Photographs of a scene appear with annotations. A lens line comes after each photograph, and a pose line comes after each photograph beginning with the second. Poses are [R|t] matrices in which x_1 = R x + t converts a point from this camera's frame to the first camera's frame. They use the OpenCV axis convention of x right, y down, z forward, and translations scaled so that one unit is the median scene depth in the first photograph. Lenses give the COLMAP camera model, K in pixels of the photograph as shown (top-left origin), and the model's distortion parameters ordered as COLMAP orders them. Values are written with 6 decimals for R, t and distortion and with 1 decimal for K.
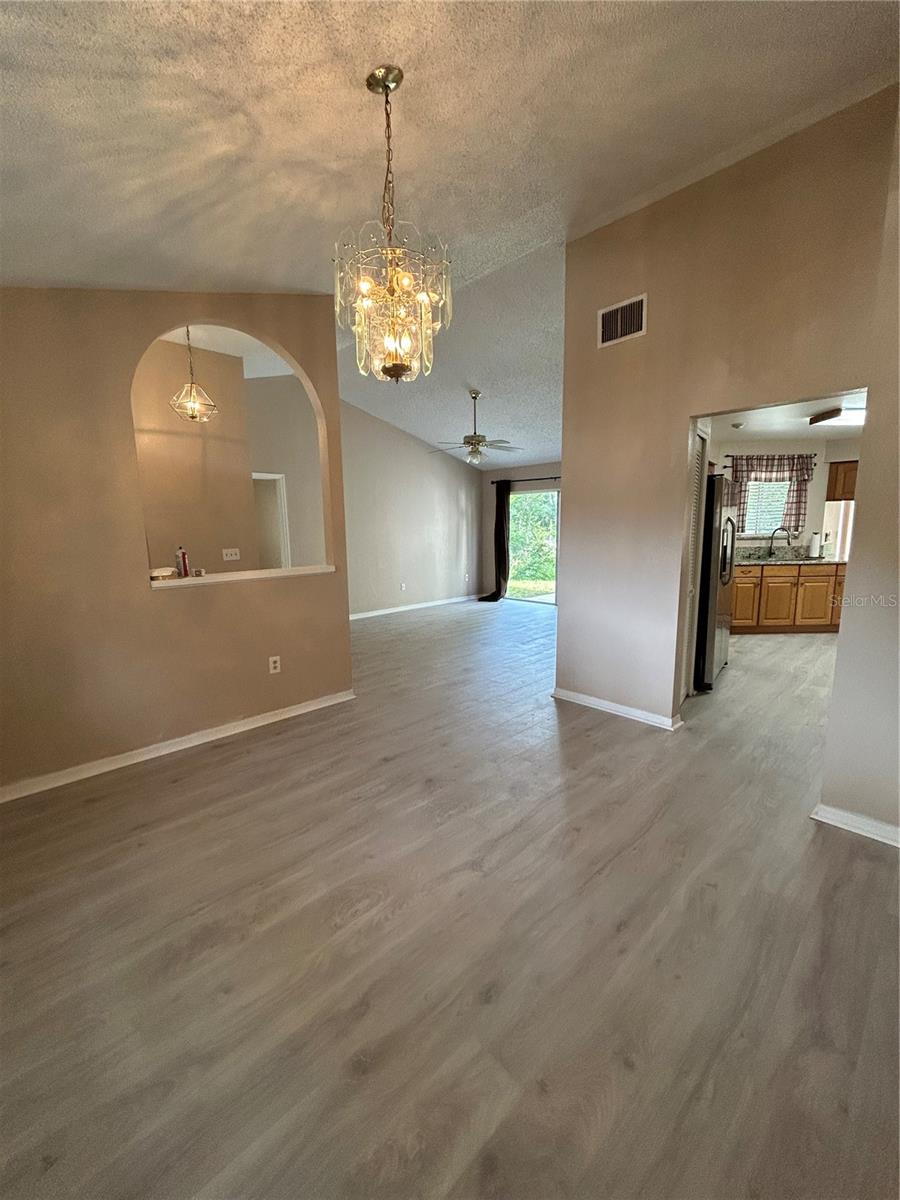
lens RADIAL K [[480.1, 0, 451.4], [0, 480.1, 599.5], [0, 0, 1]] dist [-0.004286, 0.000179]
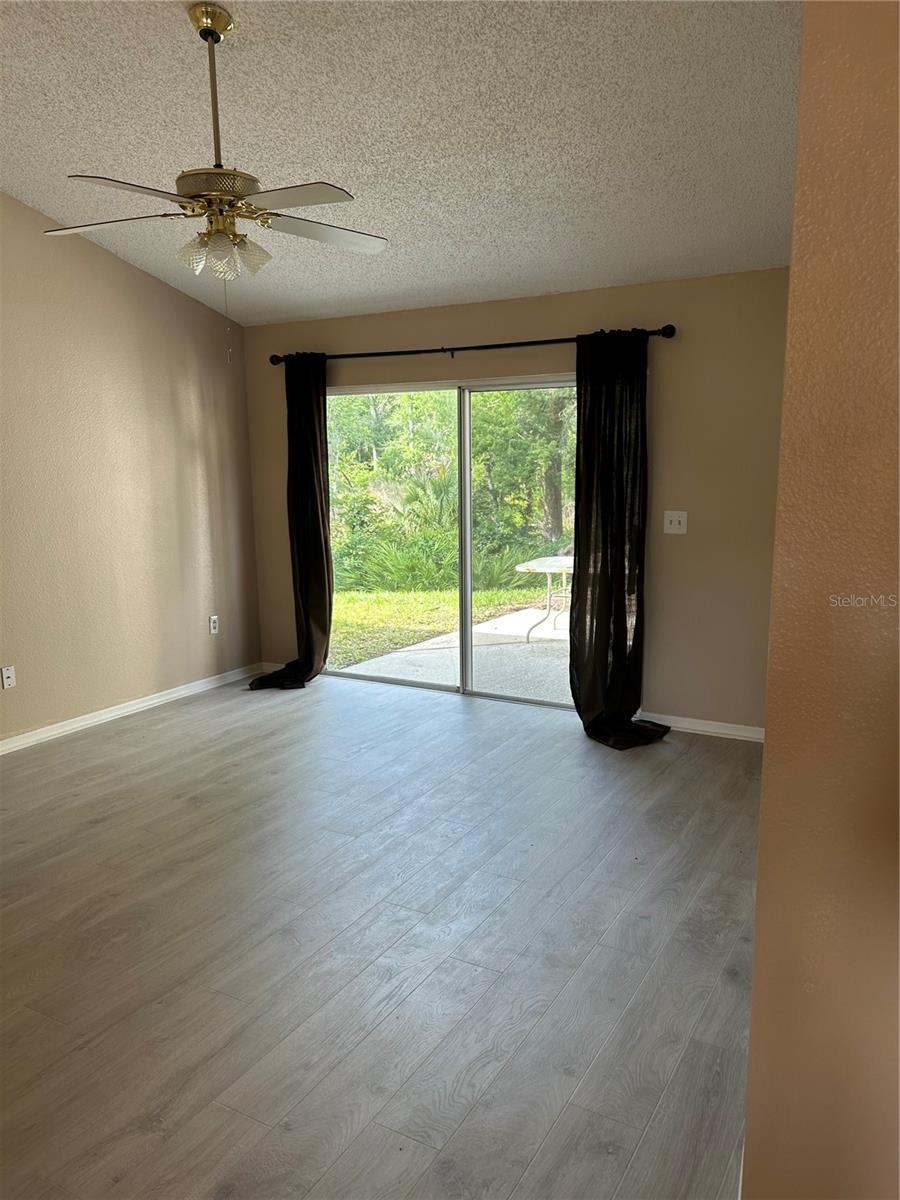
lens RADIAL K [[902.2, 0, 450.0], [0, 902.2, 600.0], [0, 0, 1]] dist [0.065472, -0.088084]
pose [[0.959027, -0.045502, 0.279636, 0.012670], [0.044919, 0.998954, 0.008498, -0.063330], [-0.279730, 0.004411, 0.960069, 0.308714]]
